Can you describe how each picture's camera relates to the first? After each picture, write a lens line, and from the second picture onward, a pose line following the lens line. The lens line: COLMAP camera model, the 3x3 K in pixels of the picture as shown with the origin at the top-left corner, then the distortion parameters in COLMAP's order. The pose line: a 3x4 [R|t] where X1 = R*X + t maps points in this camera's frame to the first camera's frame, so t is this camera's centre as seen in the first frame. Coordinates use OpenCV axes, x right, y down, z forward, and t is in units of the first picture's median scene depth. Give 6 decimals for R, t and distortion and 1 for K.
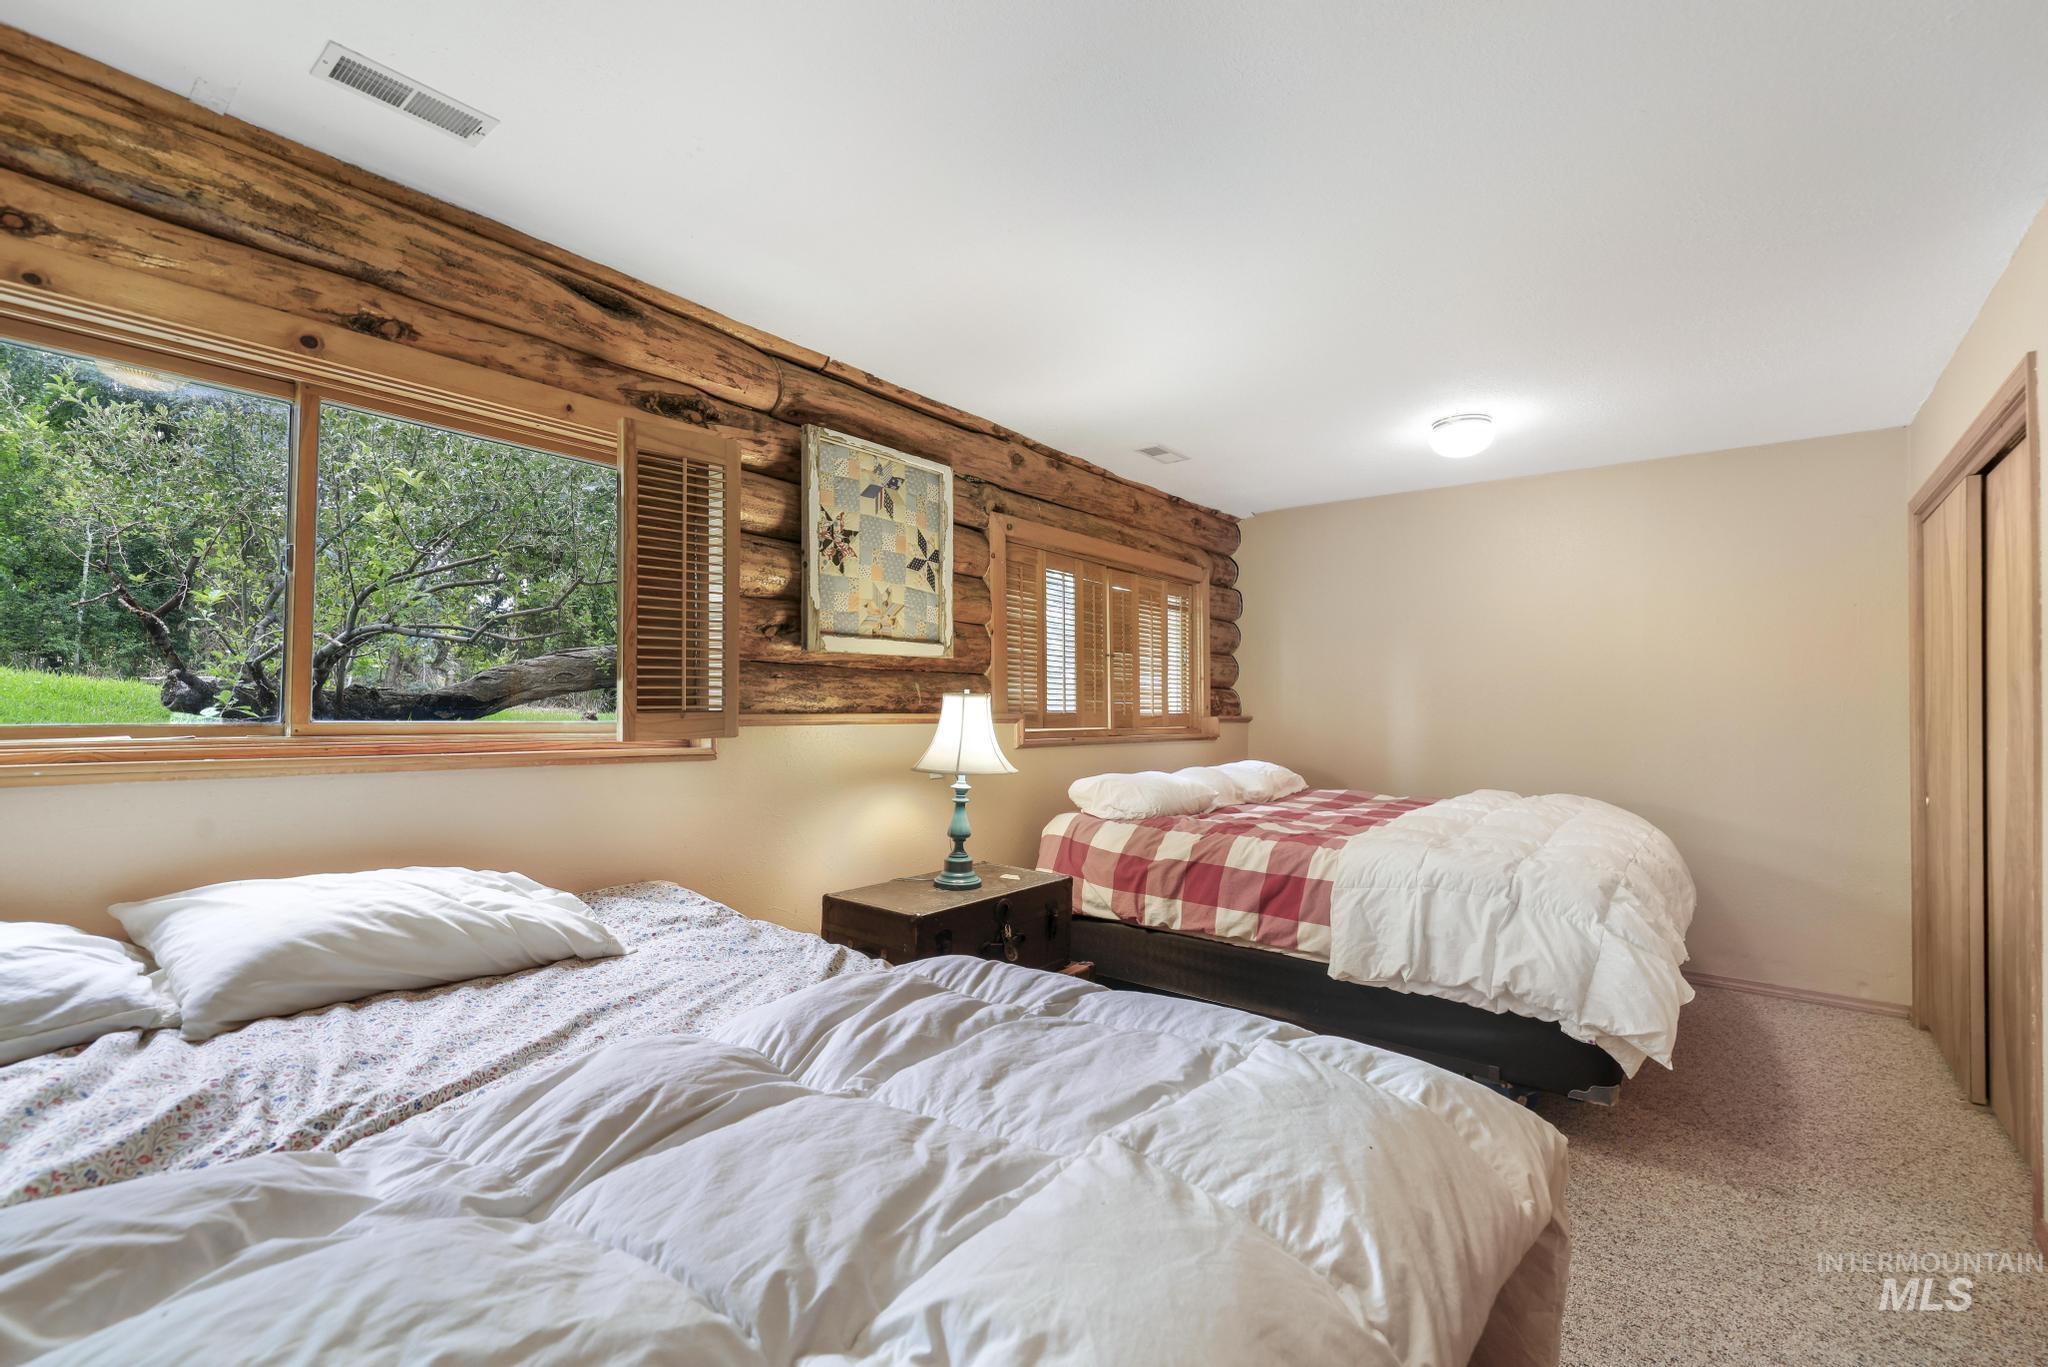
lens RADIAL K [[894.4, 0, 1017.5], [0, 894.4, 707.6], [0, 0, 1]] dist [0.000778, 0.000007]
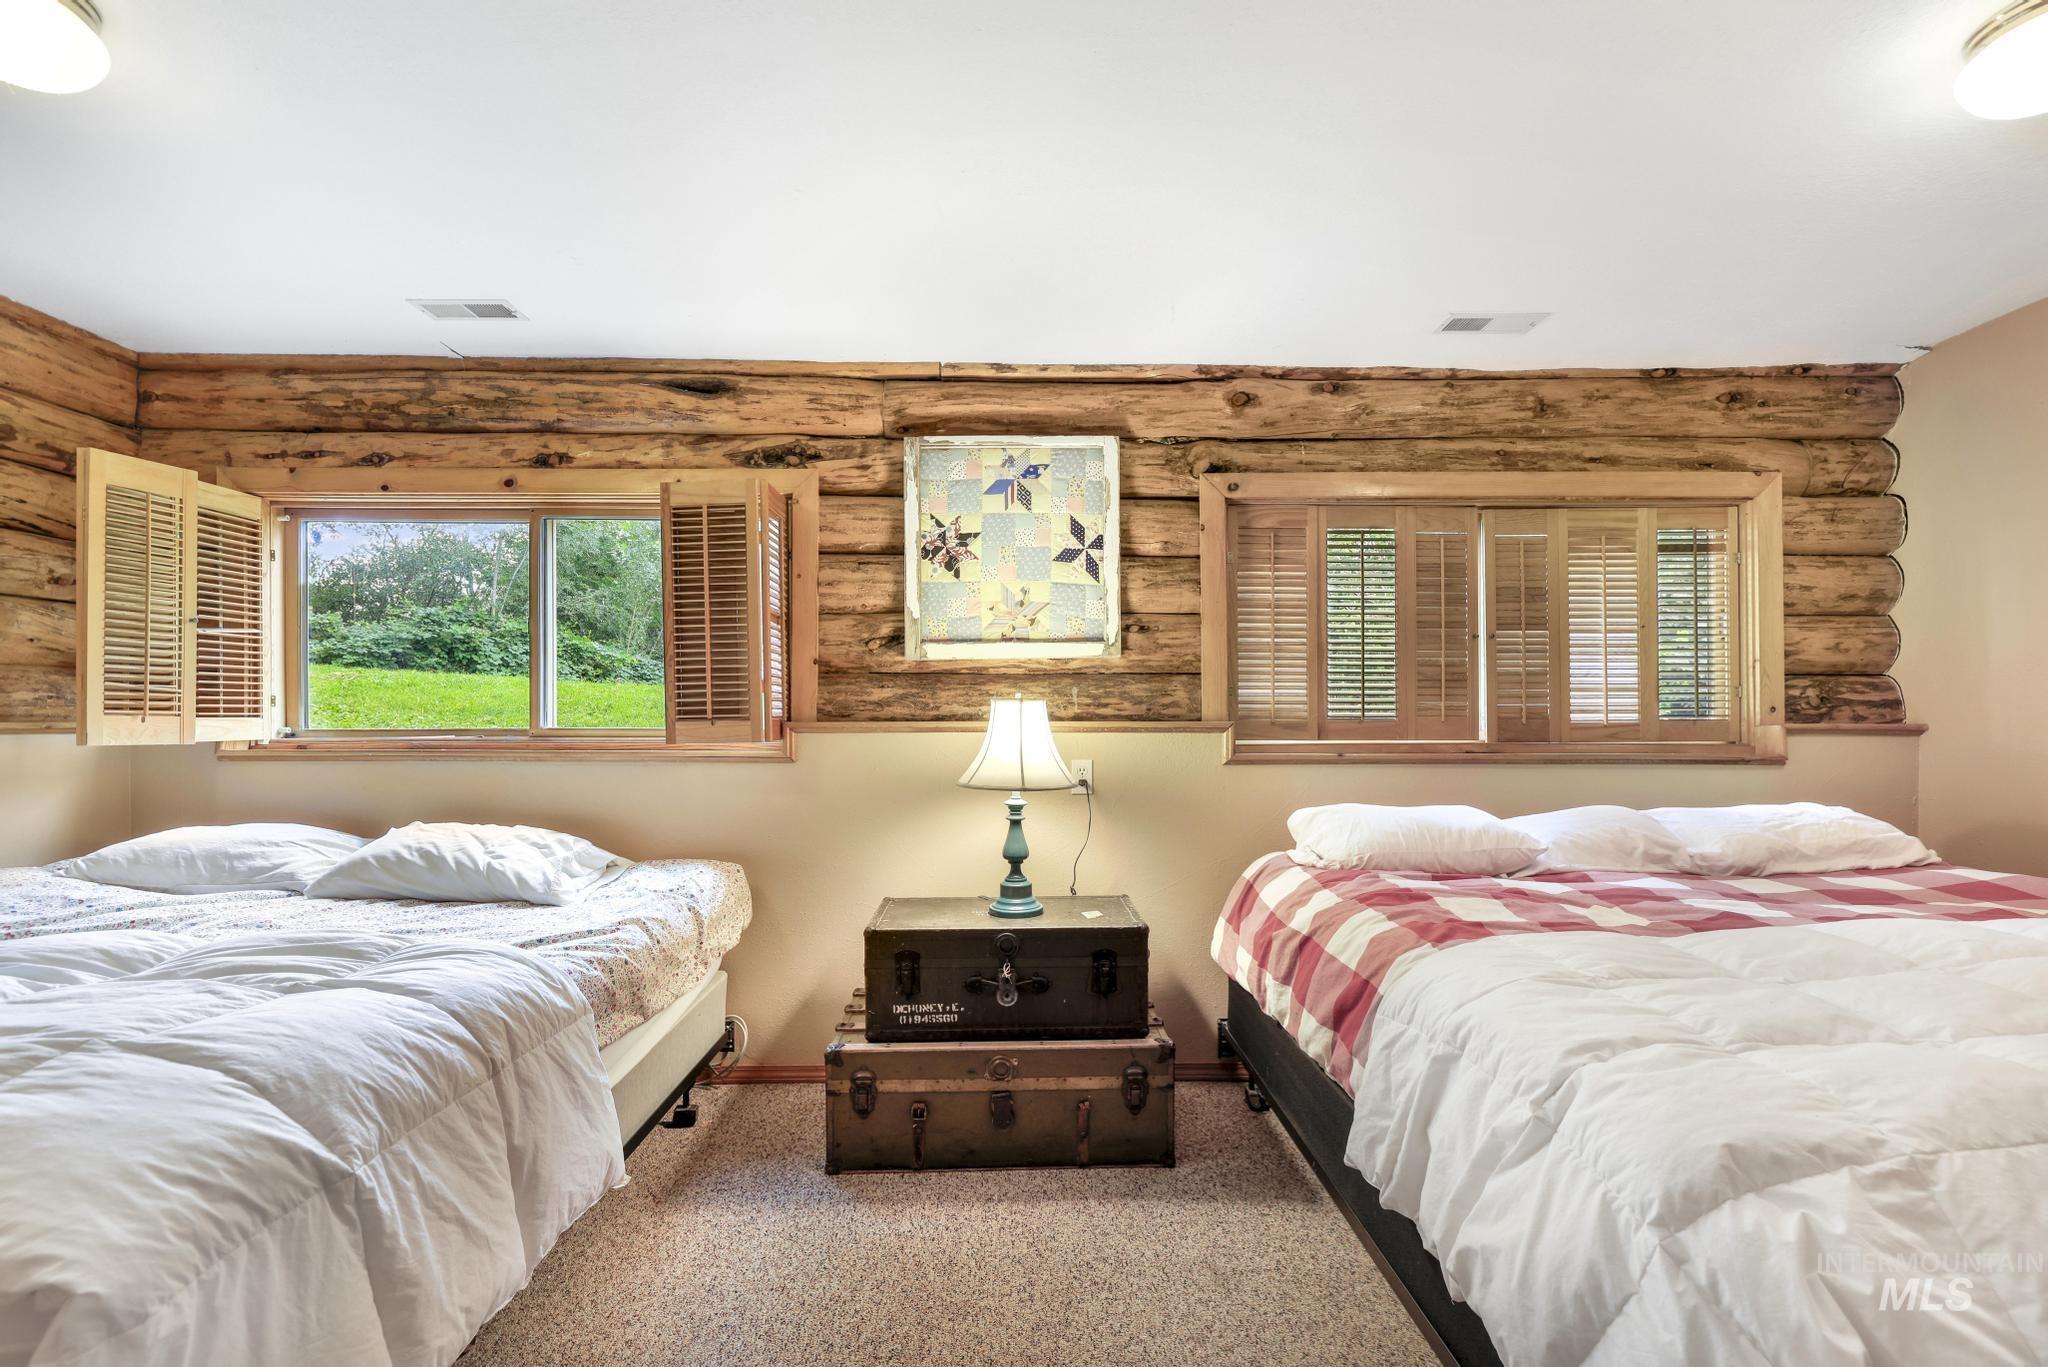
lens RADIAL K [[902.7, 0, 1023.4], [0, 902.7, 737.4], [0, 0, 1]] dist [0.003152, 0.000368]
pose [[0.639148, 0.009871, -0.769020, 0.612161], [0.007287, 0.999795, 0.018889, 0.006351], [0.769049, -0.017677, 0.638945, 0.416132]]
